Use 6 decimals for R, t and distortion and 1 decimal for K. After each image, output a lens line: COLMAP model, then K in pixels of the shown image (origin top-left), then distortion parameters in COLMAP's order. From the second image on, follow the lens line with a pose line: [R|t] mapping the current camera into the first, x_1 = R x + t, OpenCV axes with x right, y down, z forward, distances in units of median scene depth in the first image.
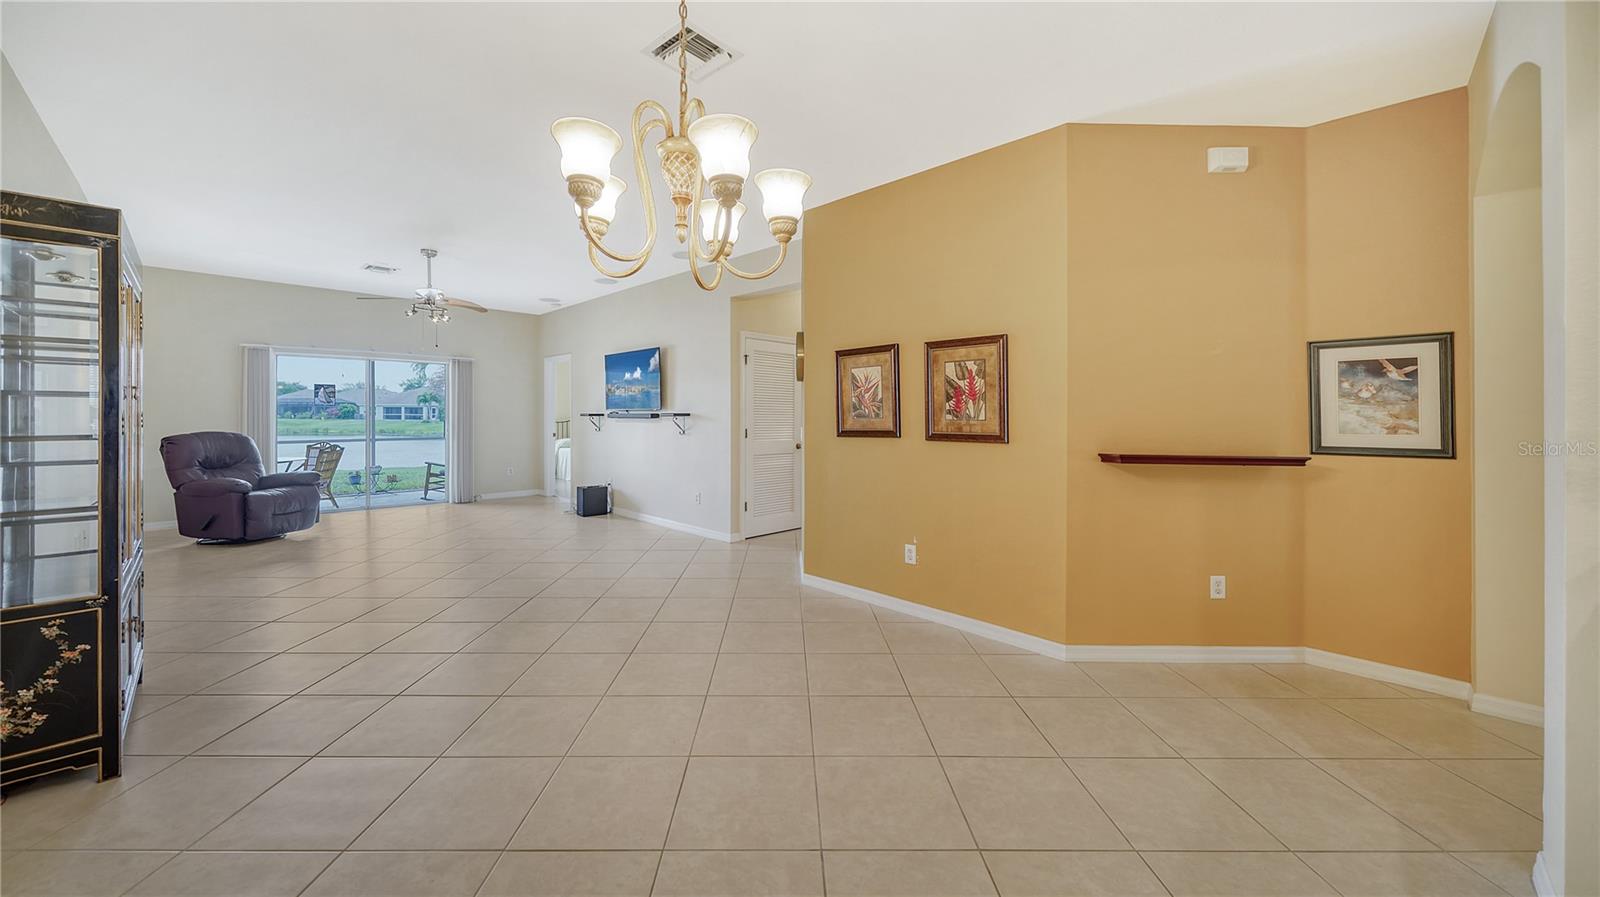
lens RADIAL K [[571.7, 0, 785.3], [0, 571.7, 404.8], [0, 0, 1]] dist [-0.005146, -0.000093]
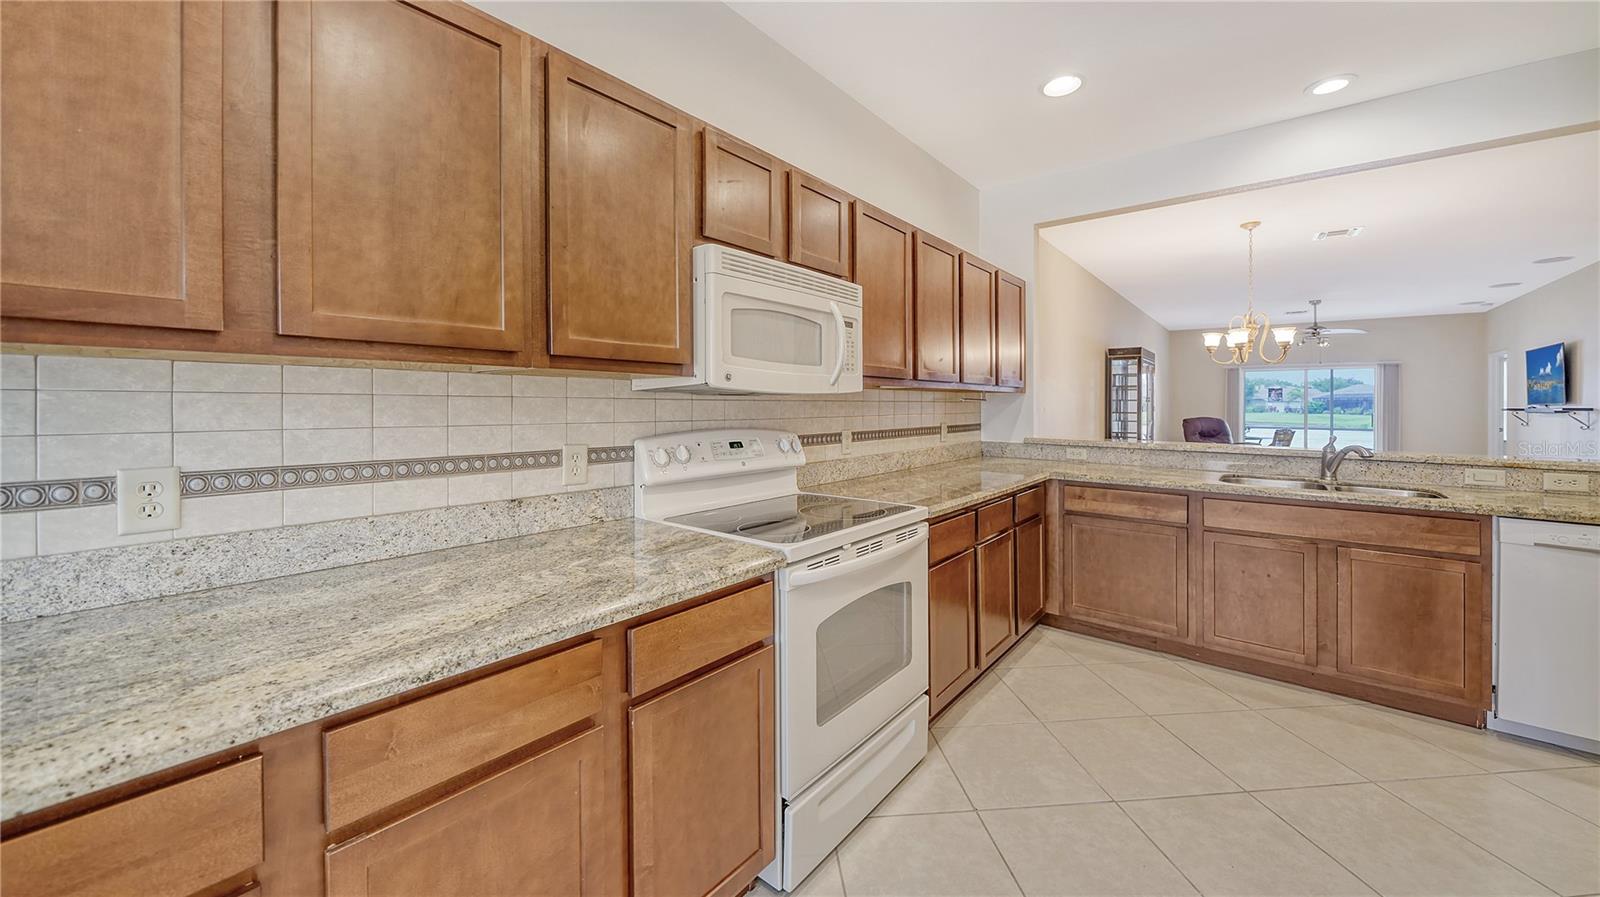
lens RADIAL K [[578.4, 0, 792.3], [0, 578.4, 413.1], [0, 0, 1]] dist [-0.004178, -0.000370]
pose [[0.084548, 0.011982, -0.996347, 0.753420], [0.010337, 0.999863, 0.012901, -0.003435], [0.996366, -0.011390, 0.084413, -0.497420]]
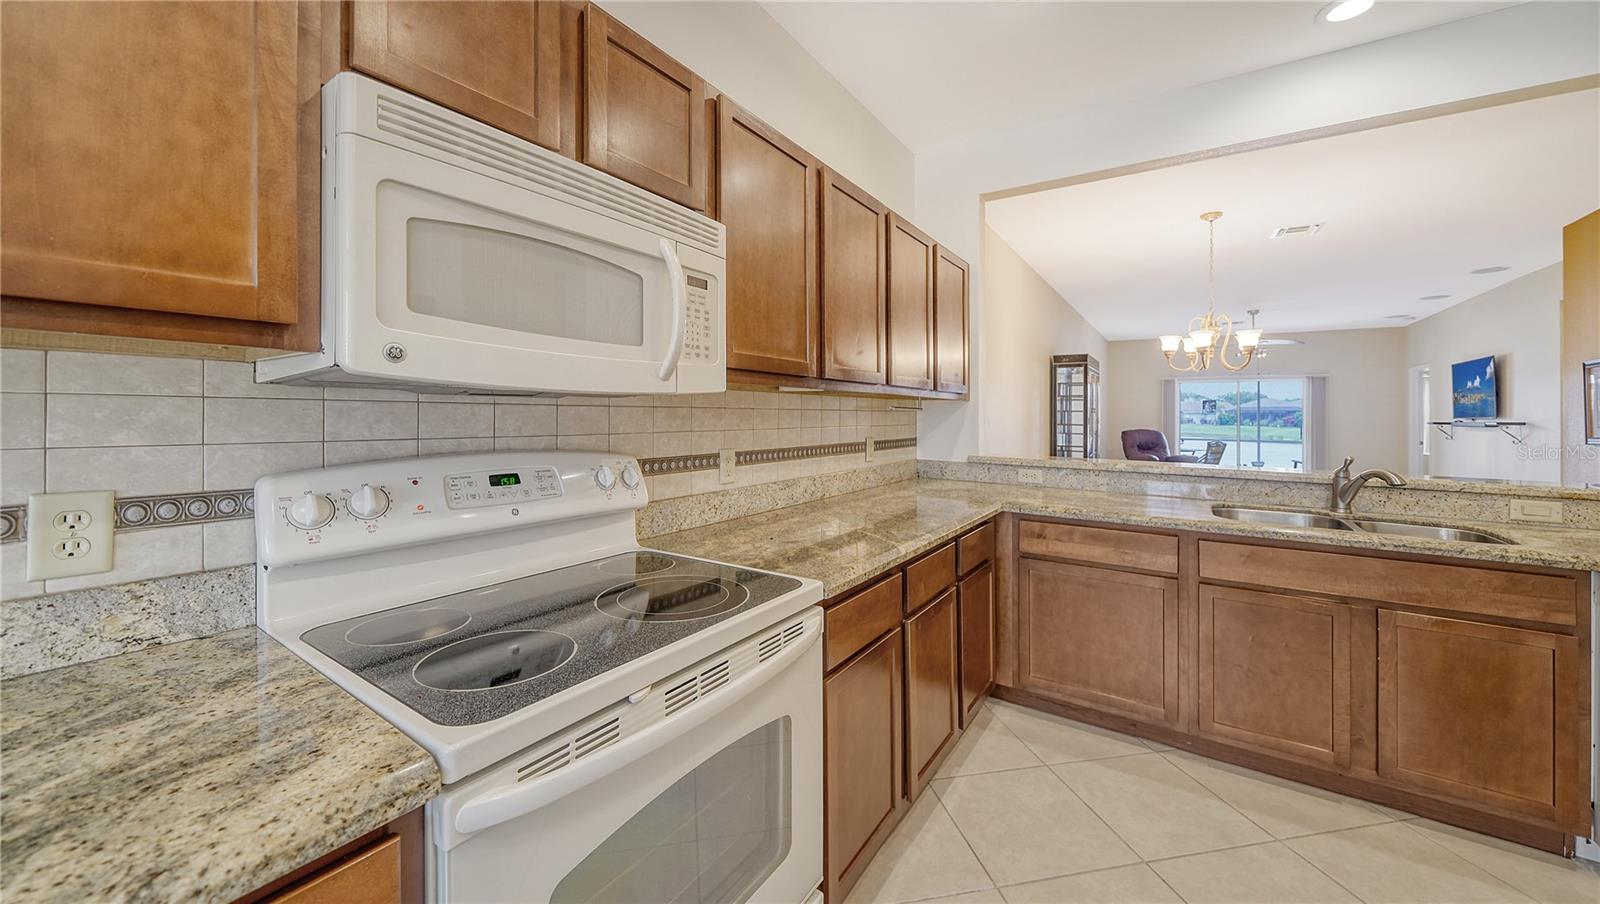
lens RADIAL K [[584.8, 0, 796.2], [0, 584.8, 410.6], [0, 0, 1]] dist [-0.002397, -0.000145]
pose [[0.187119, -0.006897, -0.982313, 0.614040], [0.003502, 0.999974, -0.006354, -0.002957], [0.982331, -0.002251, 0.187138, -0.432461]]
